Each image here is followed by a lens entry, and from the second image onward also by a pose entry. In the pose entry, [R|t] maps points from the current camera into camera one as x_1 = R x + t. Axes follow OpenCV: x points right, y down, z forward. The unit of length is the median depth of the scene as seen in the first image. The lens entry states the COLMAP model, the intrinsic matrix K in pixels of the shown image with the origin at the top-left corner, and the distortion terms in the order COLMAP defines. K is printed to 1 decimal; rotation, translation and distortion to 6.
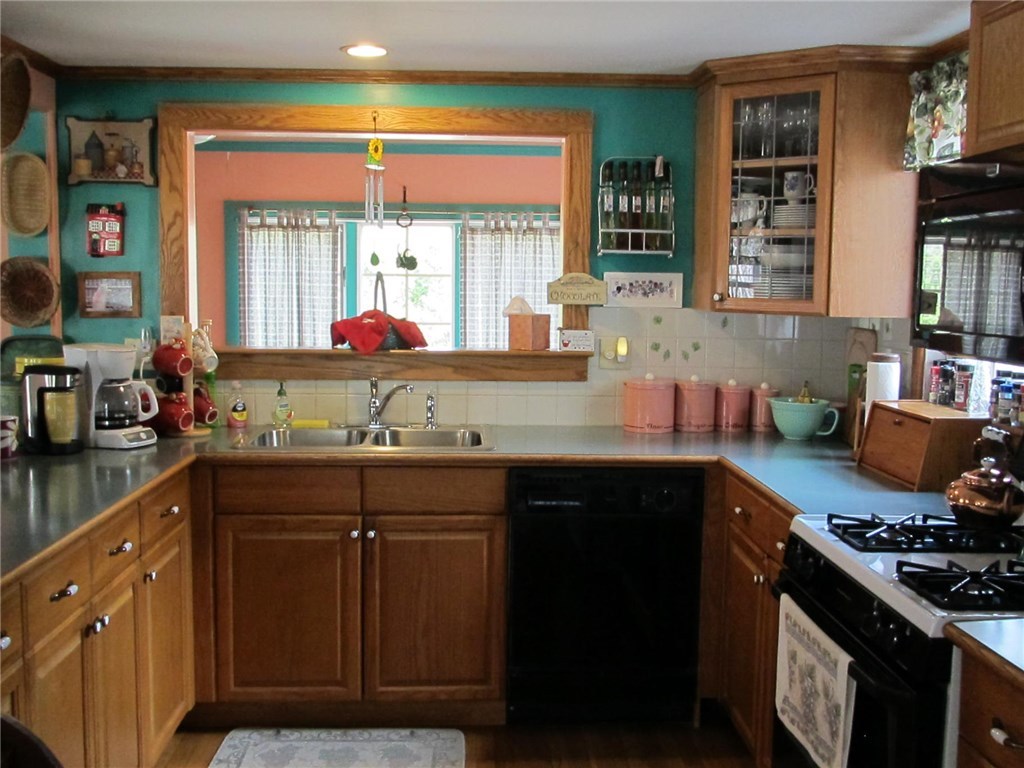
lens RADIAL K [[1069.9, 0, 512.0], [0, 1069.9, 384.0], [0, 0, 1]] dist [-0.089022, 0.107515]
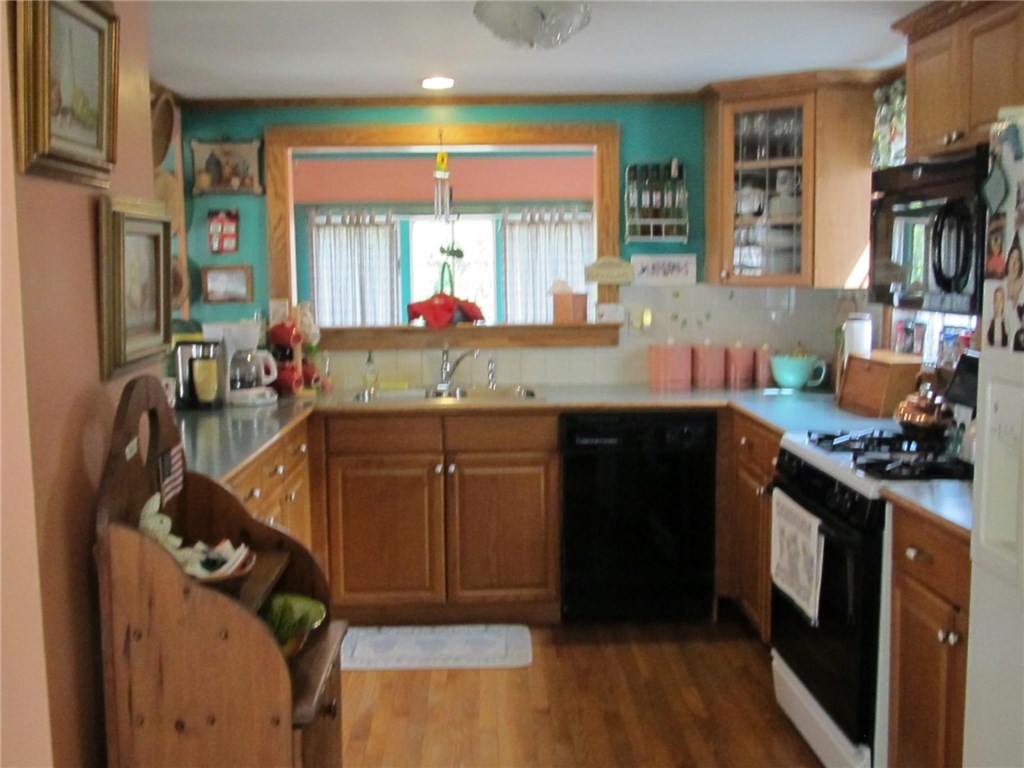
lens RADIAL K [[1069.9, 0, 512.0], [0, 1069.9, 384.0], [0, 0, 1]] dist [-0.089022, 0.107515]
pose [[0.999592, -0.023113, -0.016762, -0.035496], [0.023250, 0.999697, 0.008032, 0.030814], [0.016572, -0.008418, 0.999827, -0.240293]]
